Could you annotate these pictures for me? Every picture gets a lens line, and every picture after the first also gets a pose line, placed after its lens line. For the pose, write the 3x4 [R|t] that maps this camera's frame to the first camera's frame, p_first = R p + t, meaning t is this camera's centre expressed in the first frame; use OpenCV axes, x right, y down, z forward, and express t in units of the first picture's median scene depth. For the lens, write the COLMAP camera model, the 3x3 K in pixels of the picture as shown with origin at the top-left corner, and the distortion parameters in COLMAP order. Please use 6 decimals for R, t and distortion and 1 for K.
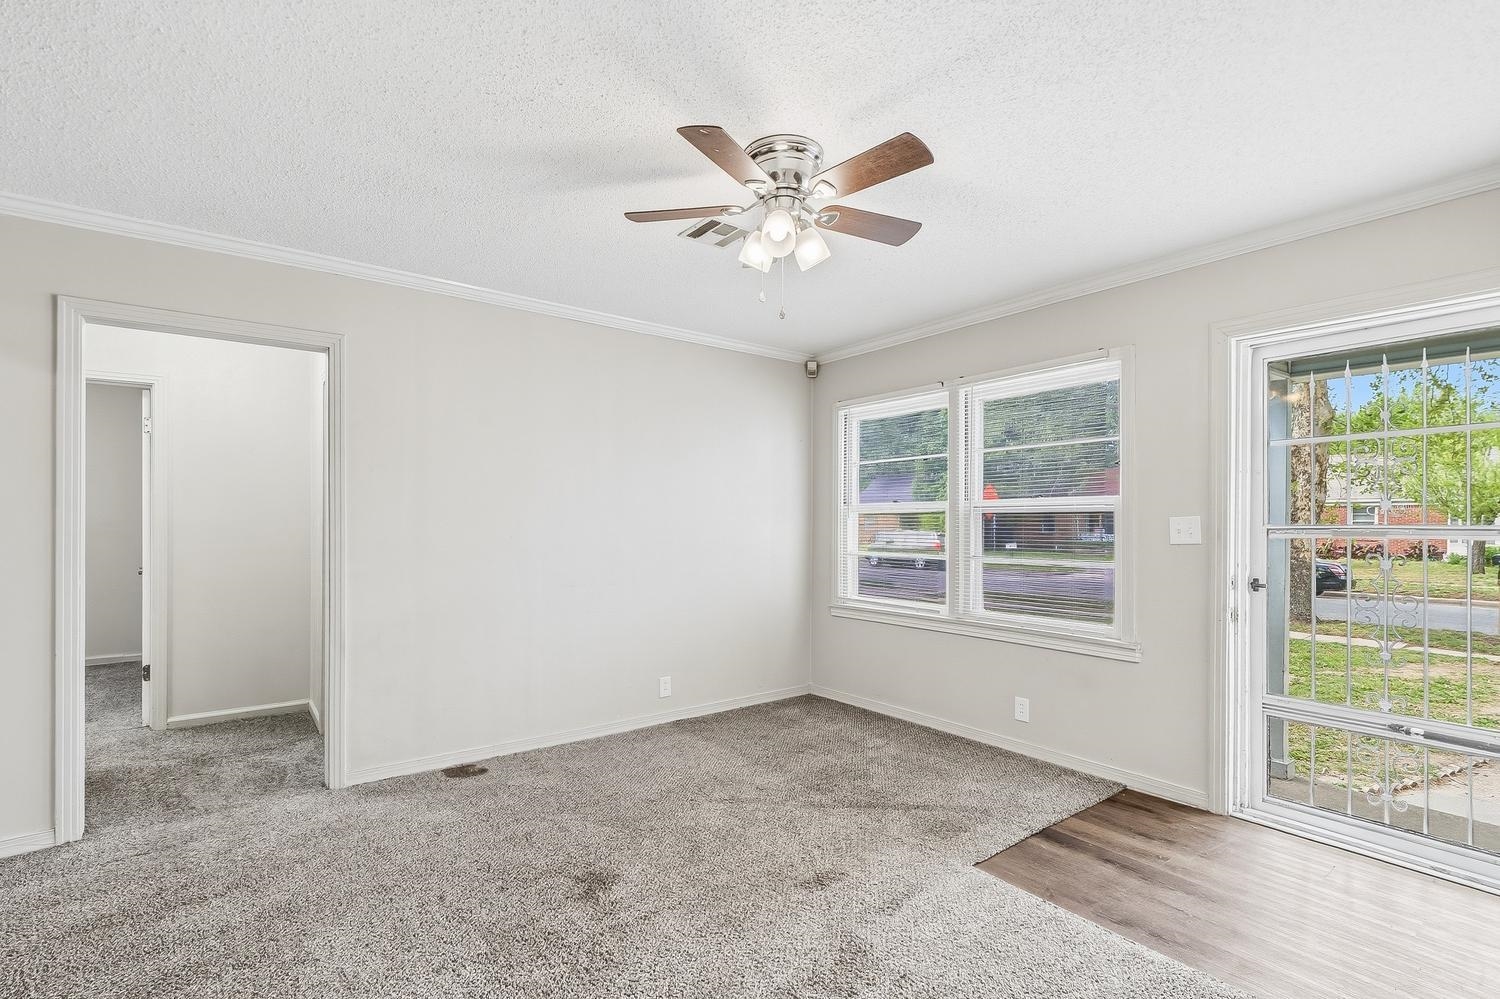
lens RADIAL K [[678.0, 0, 741.5], [0, 678.0, 529.2], [0, 0, 1]] dist [-0.000689, -0.000243]
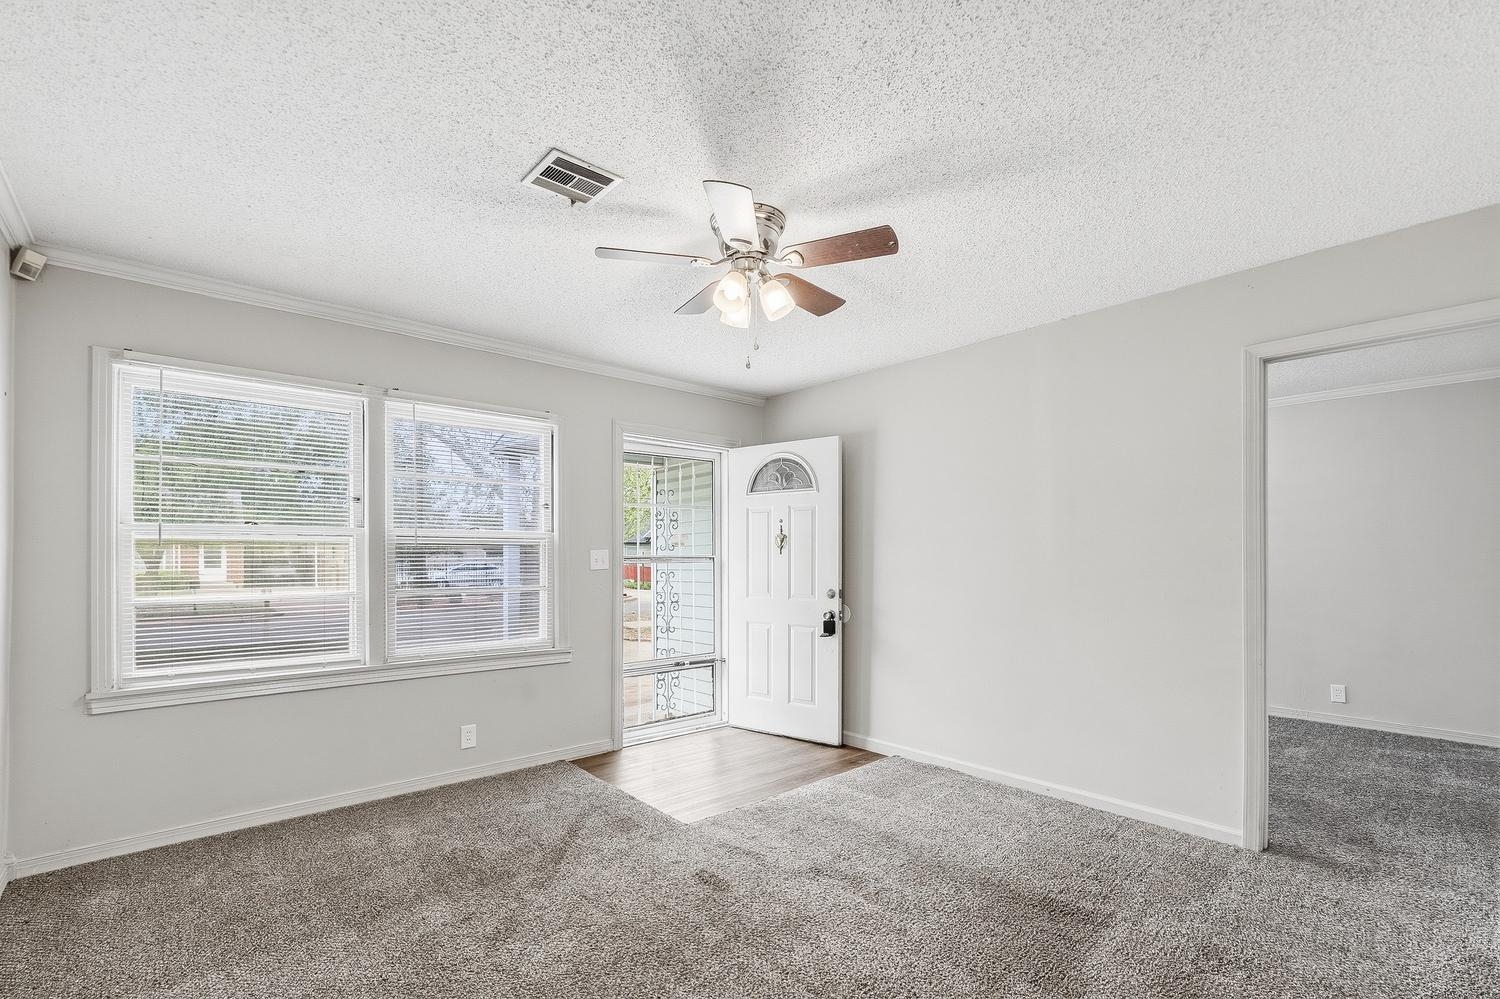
lens RADIAL K [[652.8, 0, 751.9], [0, 652.8, 550.4], [0, 0, 1]] dist [0.001150, -0.000050]
pose [[-0.055857, 0.007240, 0.998412, -0.569078], [0.007702, 0.999947, -0.006821, -0.004265], [-0.998409, 0.007309, -0.055910, 0.601287]]
